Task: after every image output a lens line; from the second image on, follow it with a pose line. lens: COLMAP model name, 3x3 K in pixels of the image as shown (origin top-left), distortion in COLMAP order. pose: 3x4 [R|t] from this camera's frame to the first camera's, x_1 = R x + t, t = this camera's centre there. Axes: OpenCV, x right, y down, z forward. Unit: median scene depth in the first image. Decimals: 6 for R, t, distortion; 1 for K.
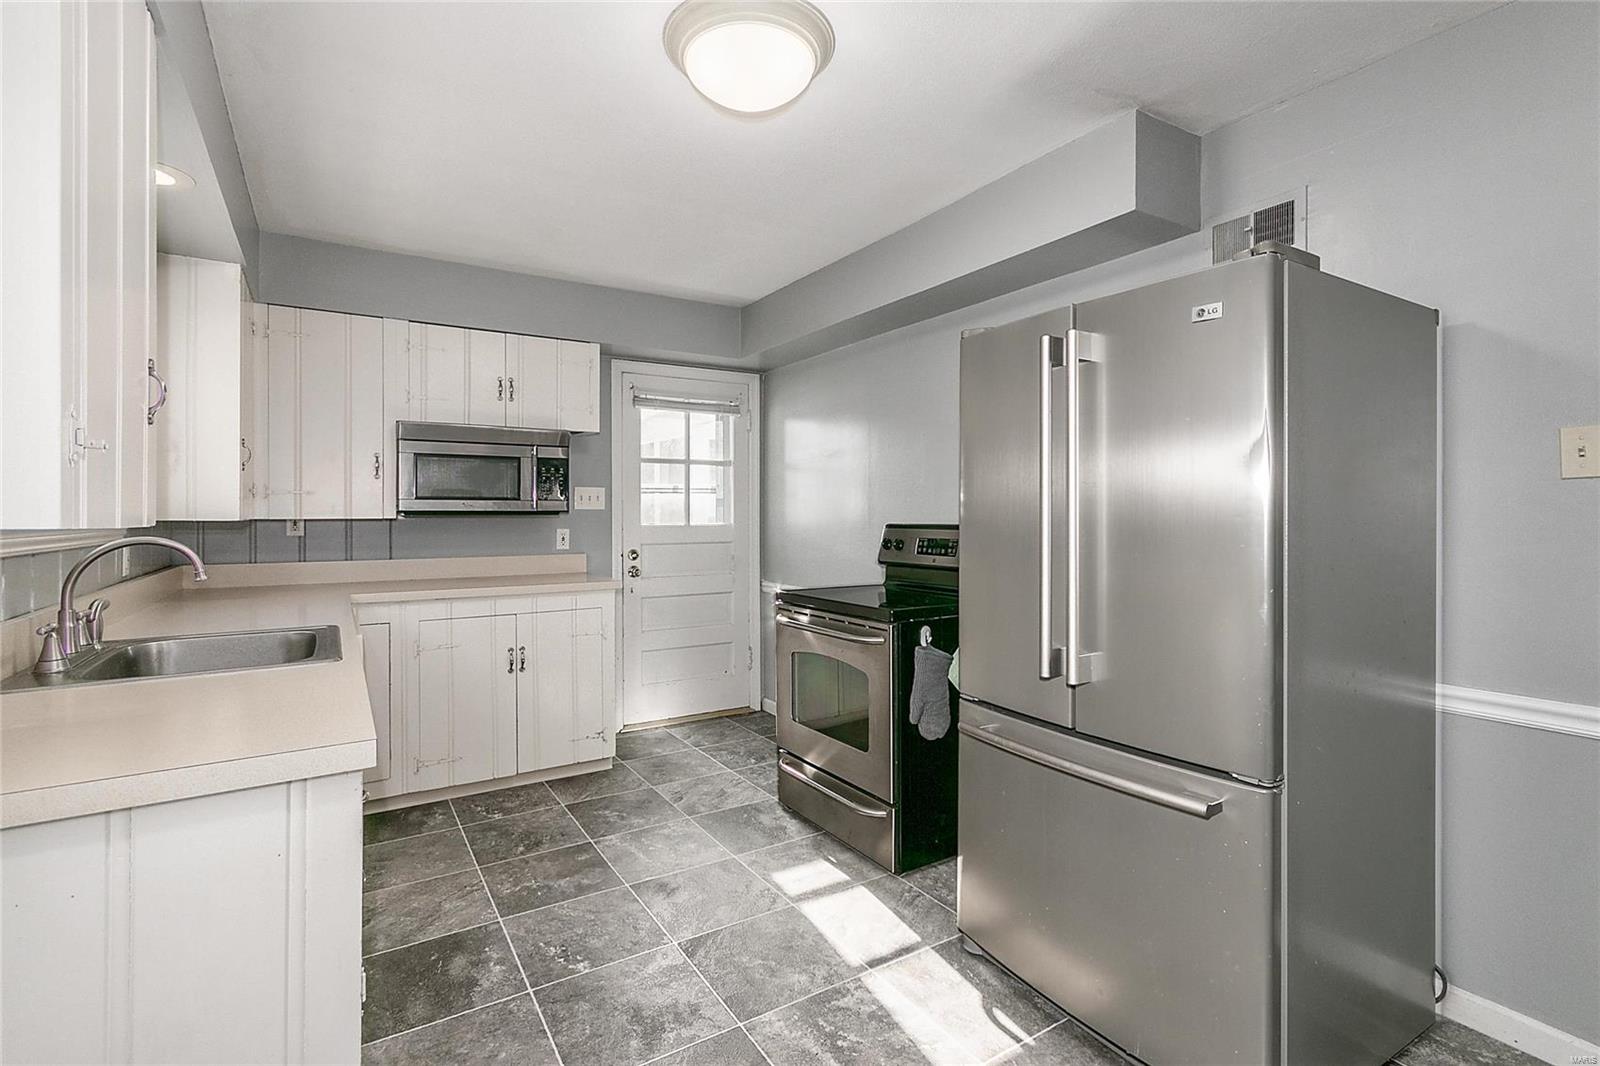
lens RADIAL K [[748.8, 0, 780.7], [0, 748.8, 516.4], [0, 0, 1]] dist [0.014890, -0.006155]
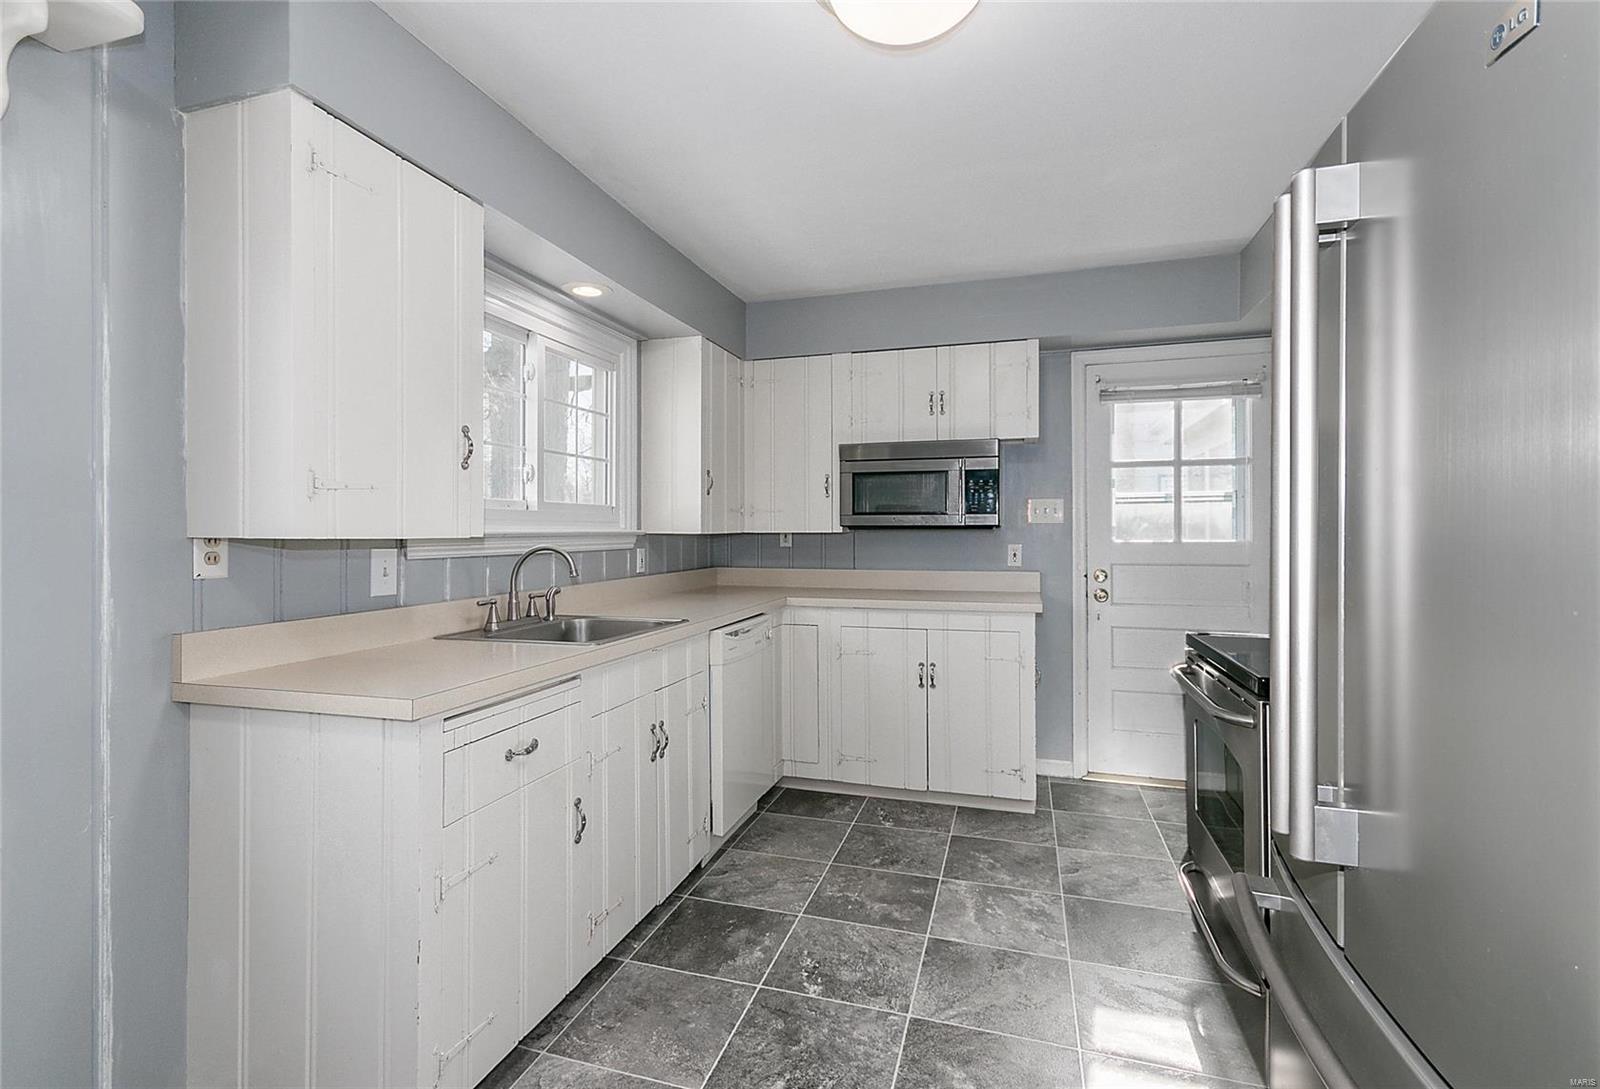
lens RADIAL K [[756.1, 0, 767.4], [0, 756.1, 532.1], [0, 0, 1]] dist [0.002487, 0.001276]
pose [[0.650374, 0.002891, -0.759609, 0.277525], [-0.001187, 0.999995, 0.002789, -0.001171], [0.759613, -0.000913, 0.650375, 0.194187]]
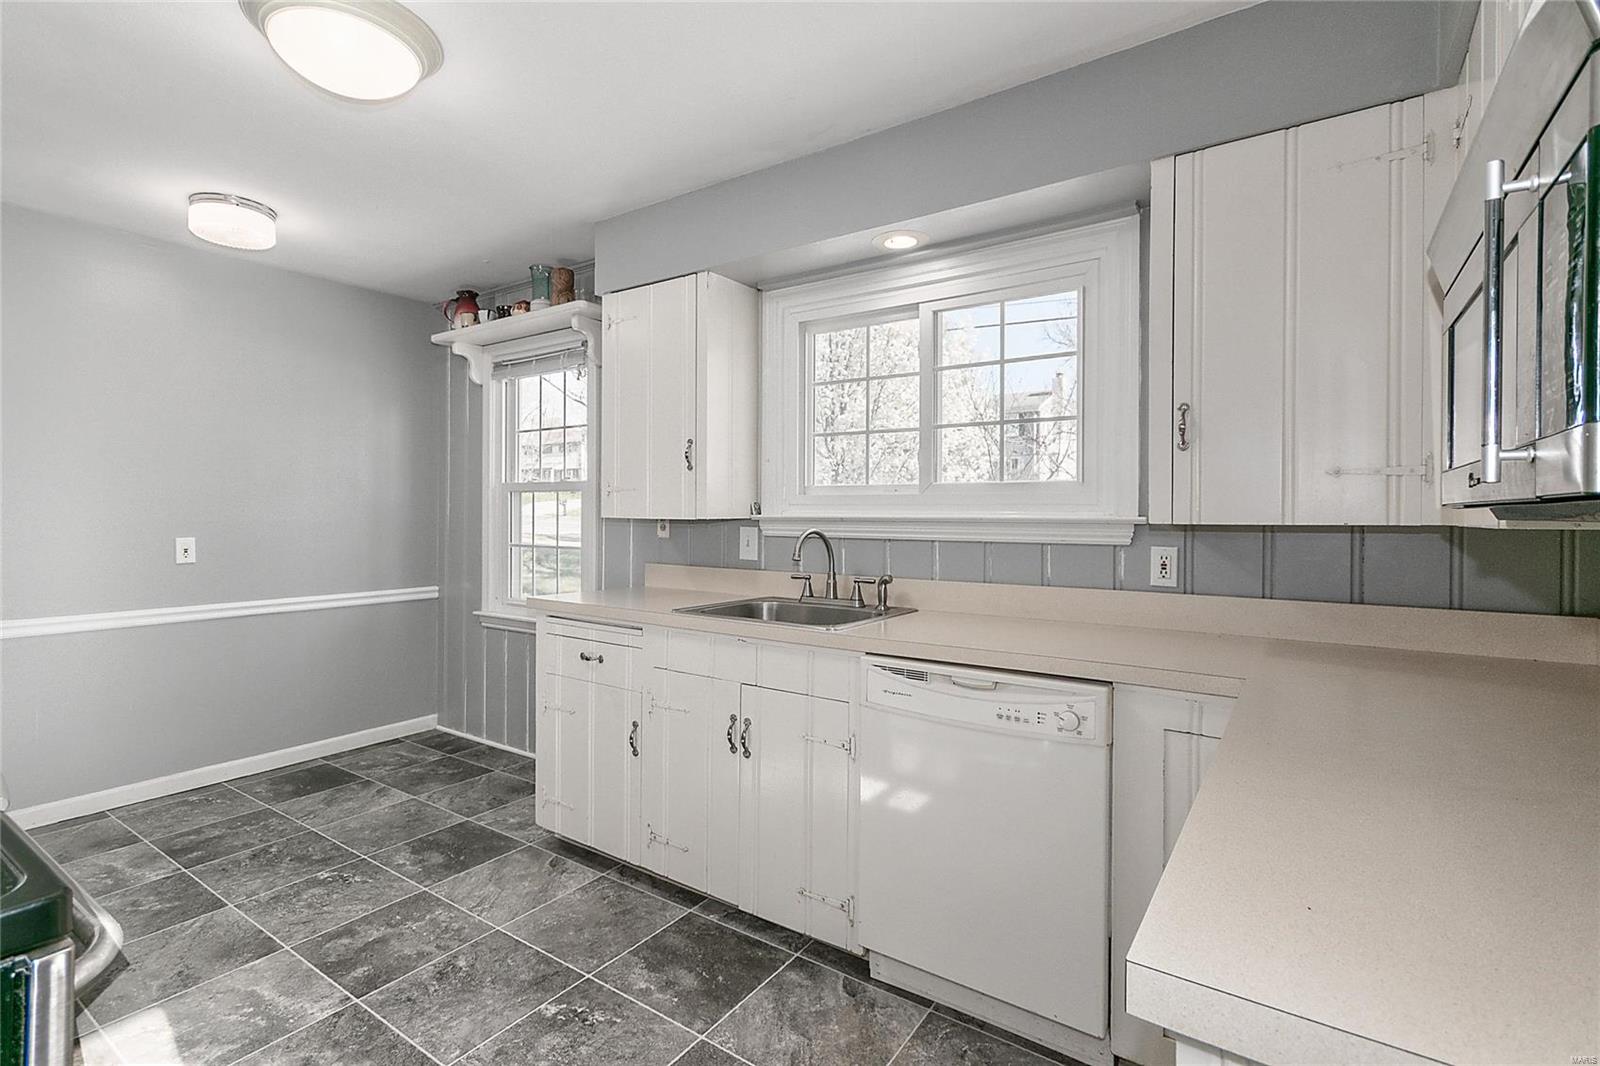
lens RADIAL K [[748.8, 0, 801.4], [0, 748.8, 518.8], [0, 0, 1]] dist [0.014890, -0.006155]
pose [[-0.909548, 0.005997, -0.415555, -0.291084], [0.000404, 0.999908, 0.013546, -0.007460], [0.415598, 0.012153, -0.909467, 1.535070]]
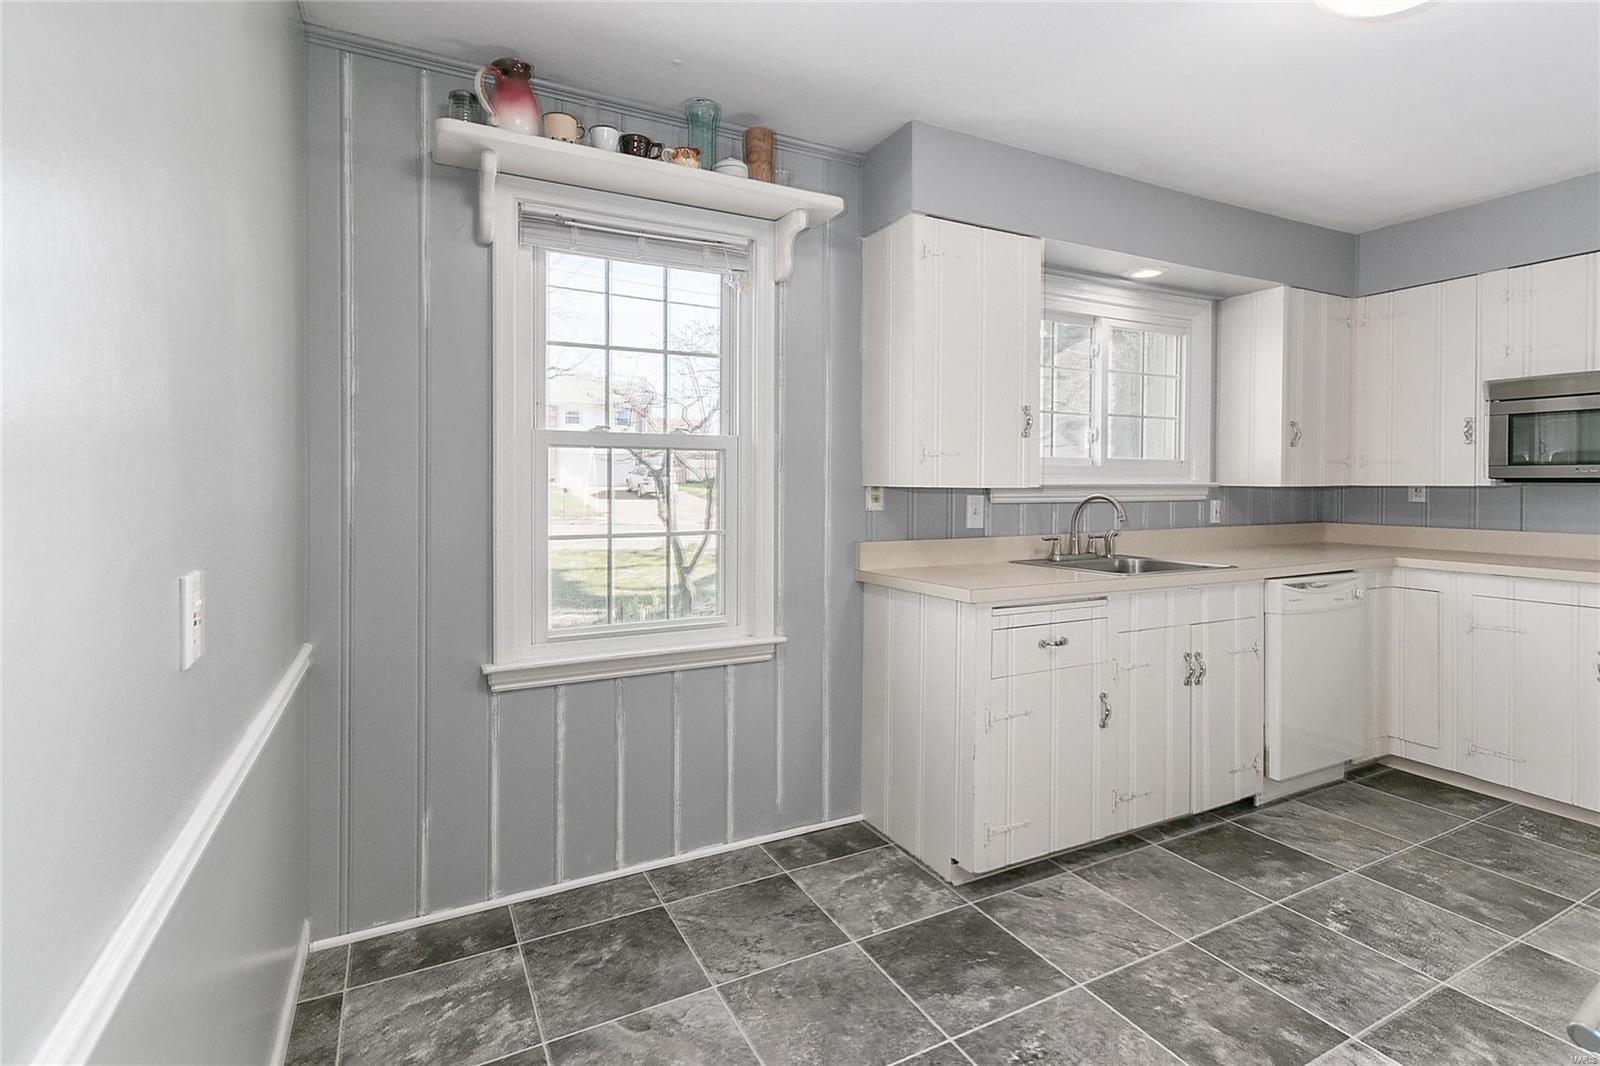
lens RADIAL K [[748.8, 0, 793.6], [0, 748.8, 492.5], [0, 0, 1]] dist [0.014890, -0.006155]
pose [[-0.064644, 0.018490, -0.997737, 0.494986], [-0.004058, 0.999815, 0.018791, -0.003885], [0.997900, 0.005264, -0.064557, 0.204562]]
